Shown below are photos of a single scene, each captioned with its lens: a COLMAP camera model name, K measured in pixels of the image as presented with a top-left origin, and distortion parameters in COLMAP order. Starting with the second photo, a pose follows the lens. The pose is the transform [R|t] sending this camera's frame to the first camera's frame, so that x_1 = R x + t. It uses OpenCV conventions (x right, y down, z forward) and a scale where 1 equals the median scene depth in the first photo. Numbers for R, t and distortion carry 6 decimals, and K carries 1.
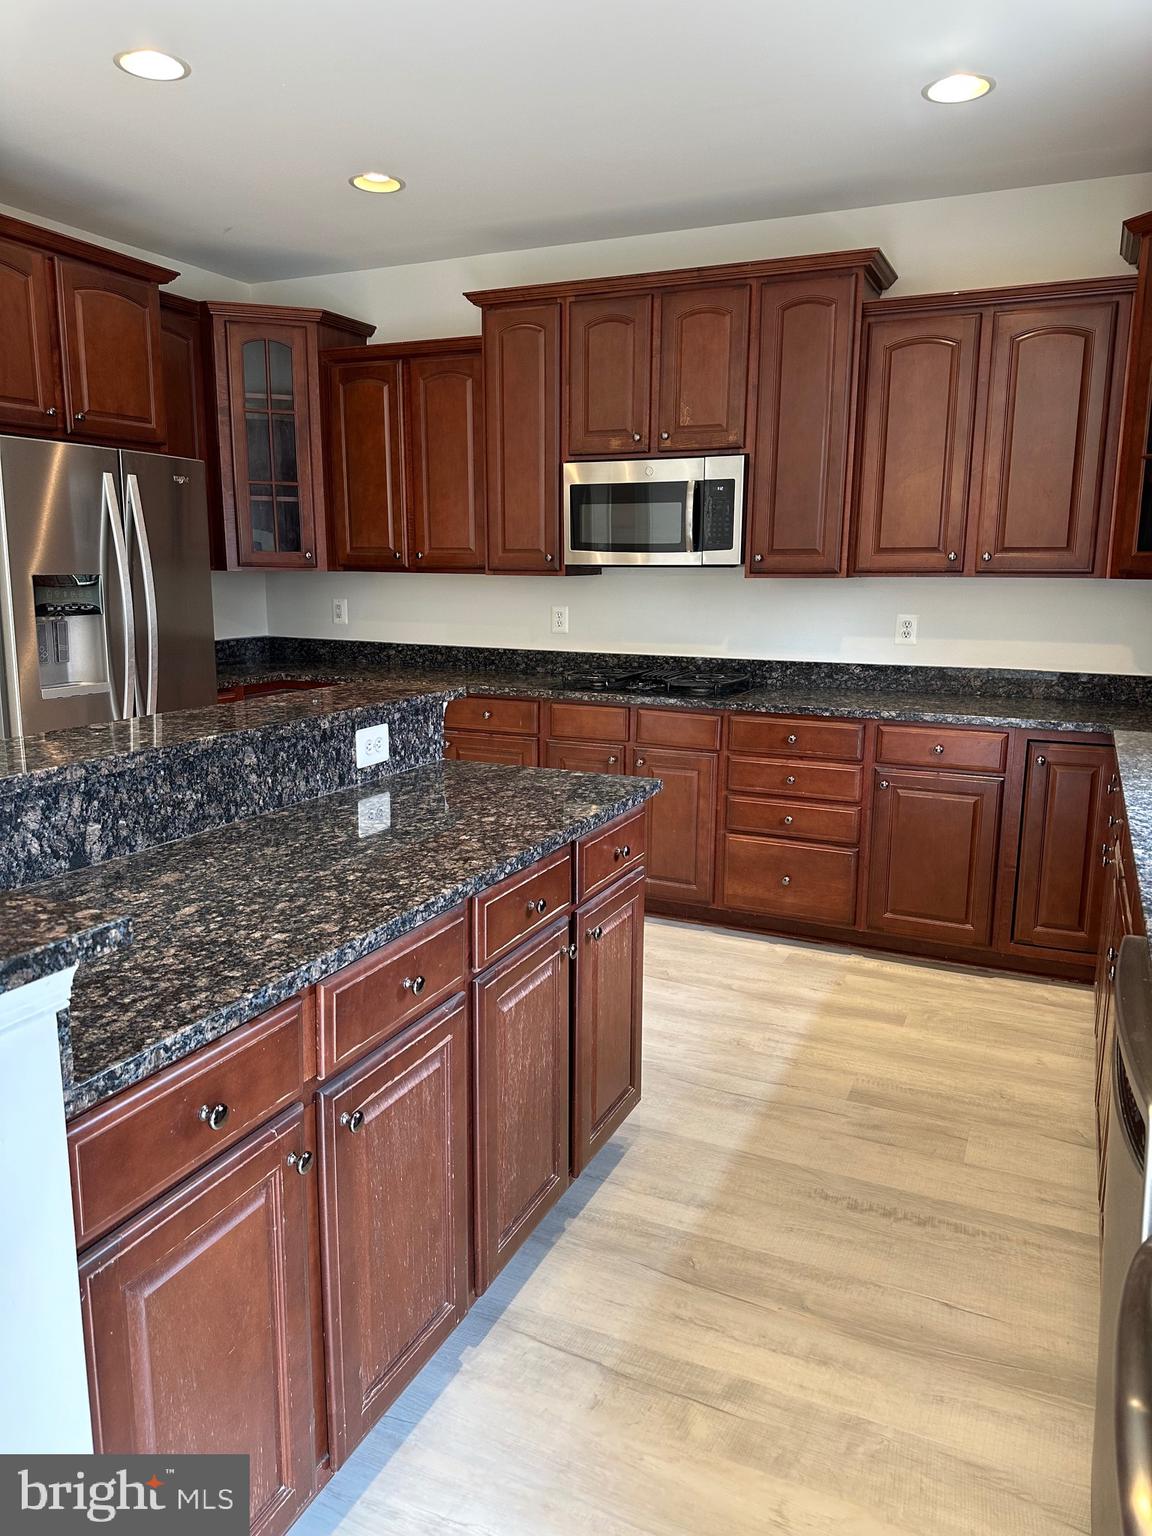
lens RADIAL K [[1096.3, 0, 573.4], [0, 1096.3, 802.9], [0, 0, 1]] dist [0.051886, -0.057190]
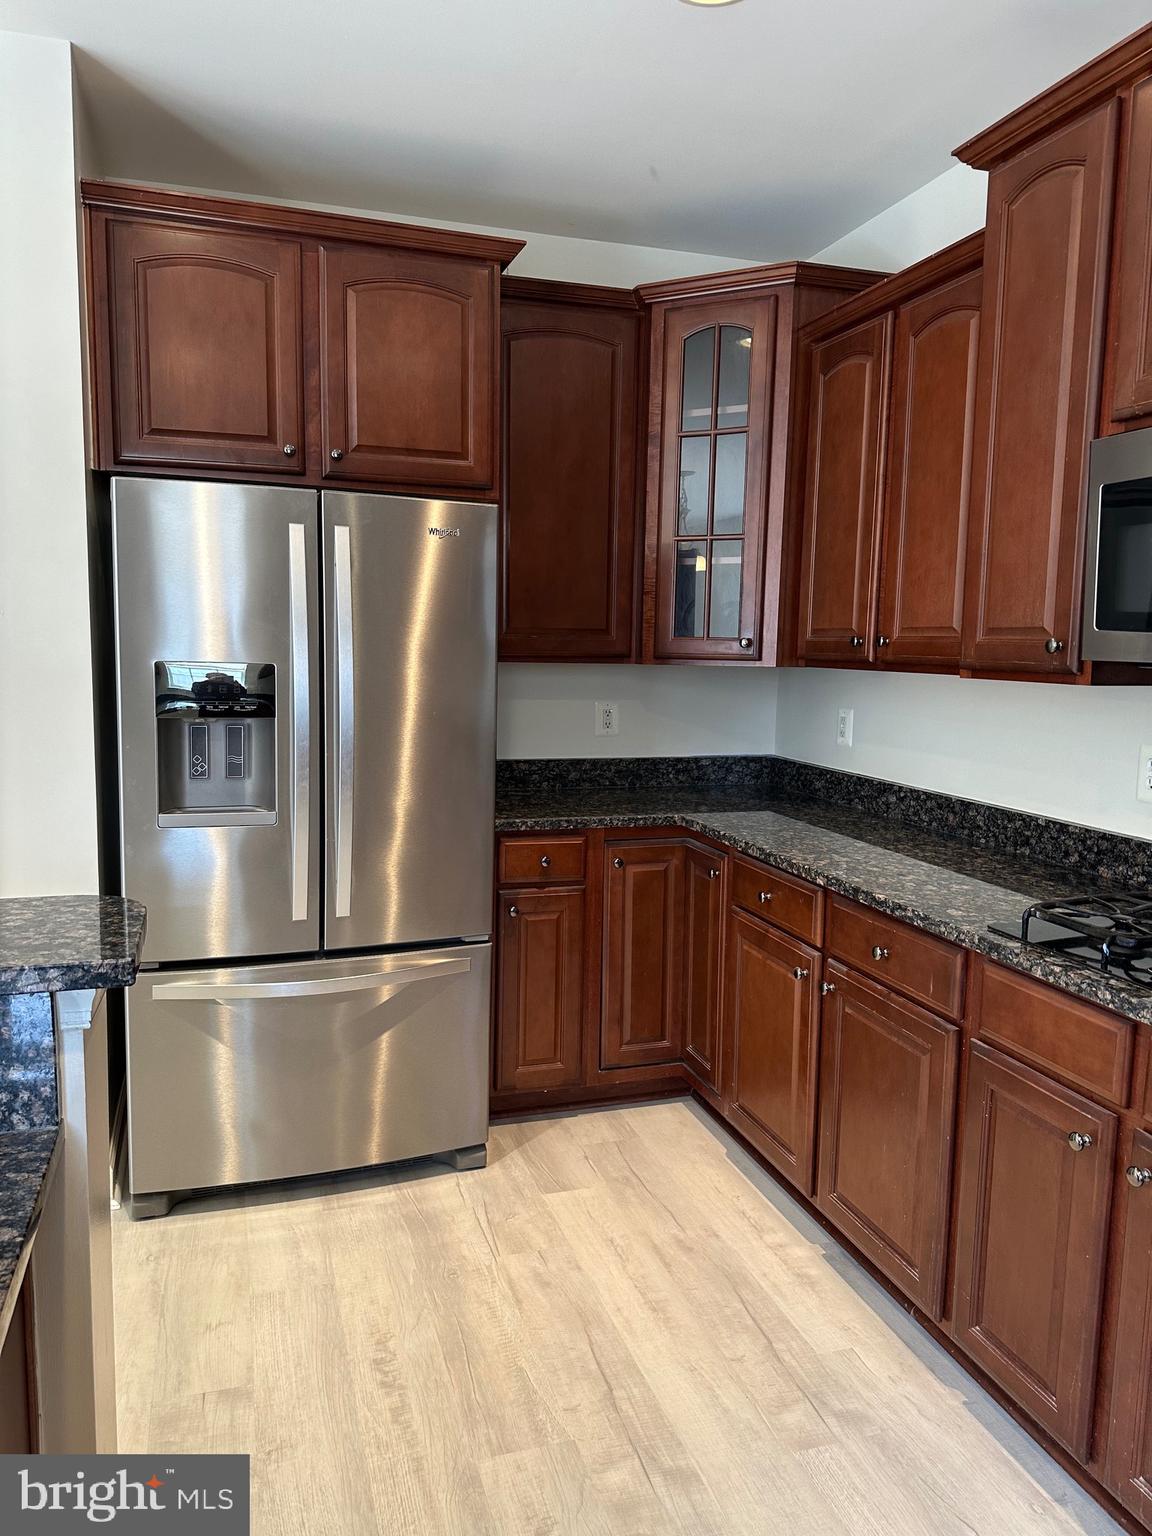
lens RADIAL K [[1096.3, 0, 575.4], [0, 1096.3, 767.6], [0, 0, 1]] dist [0.051886, -0.057190]
pose [[0.669514, 0.090626, -0.737250, 0.194114], [-0.170223, 0.984835, -0.033524, -0.125391], [0.723032, 0.147942, 0.674787, 0.558552]]
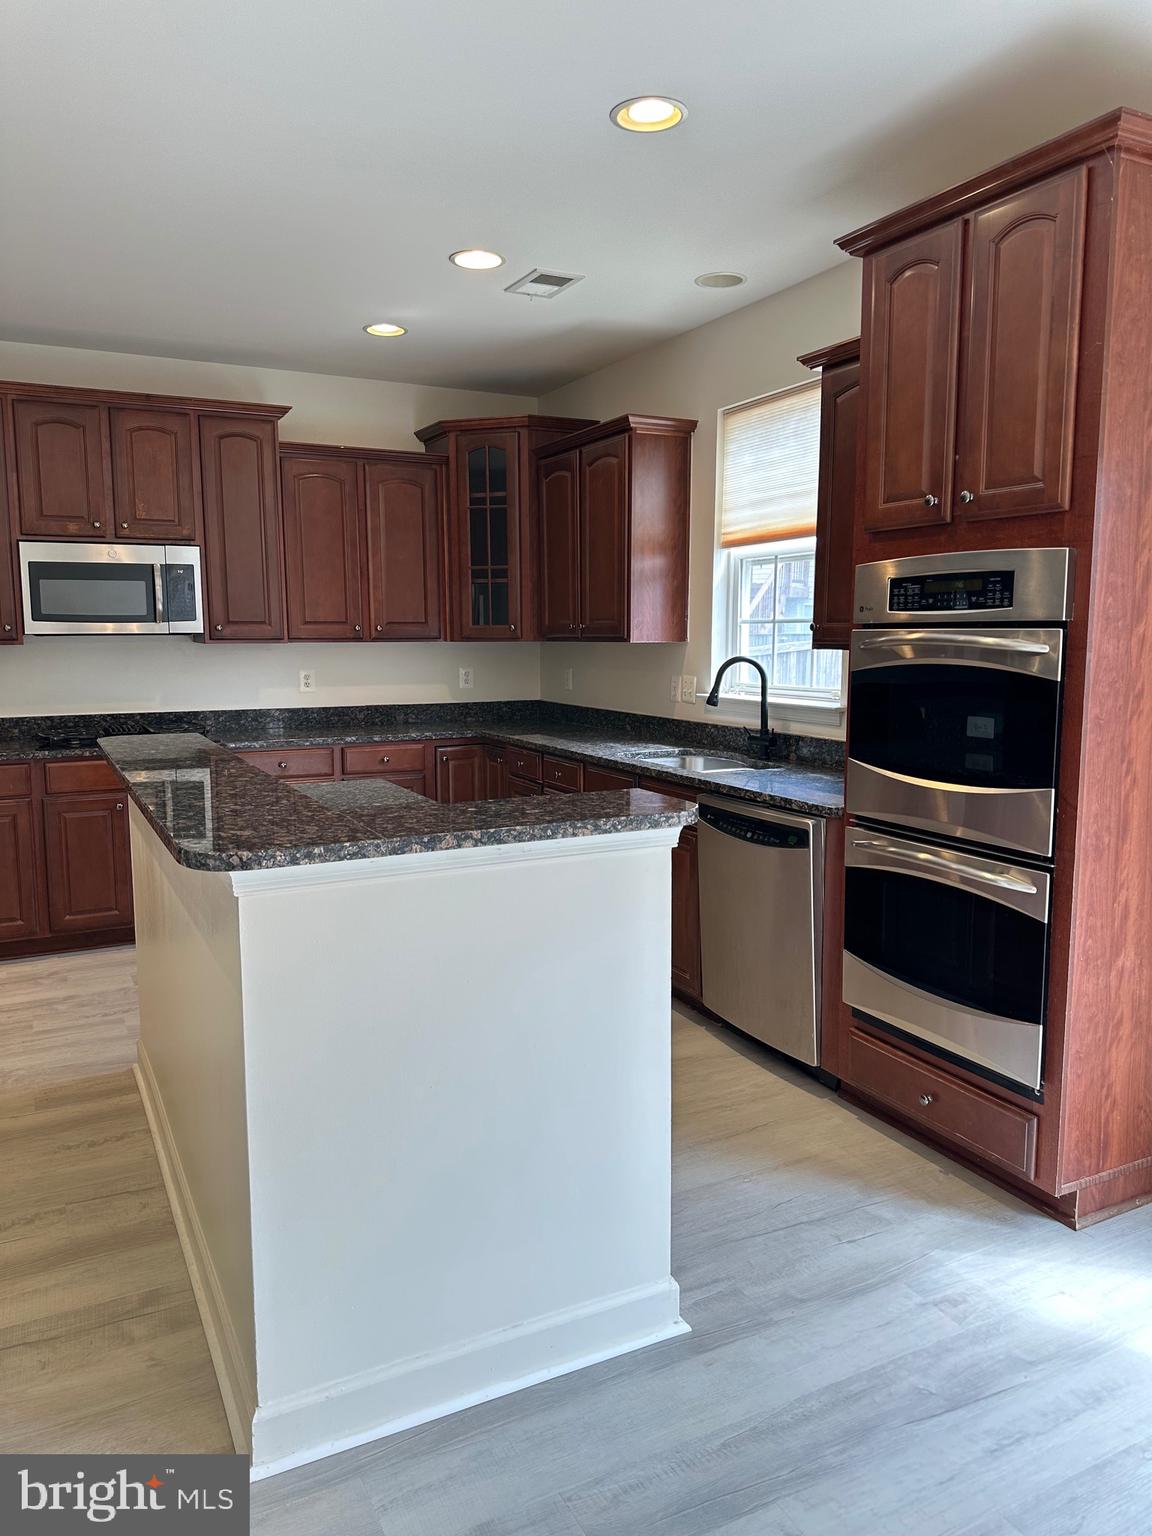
lens RADIAL K [[1096.3, 0, 573.4], [0, 1096.3, 765.3], [0, 0, 1]] dist [0.051886, -0.057190]
pose [[0.616256, -0.103864, 0.780667, -0.538543], [0.177012, 0.984169, -0.008794, 0.011017], [-0.767395, 0.143606, 0.624885, -0.057640]]
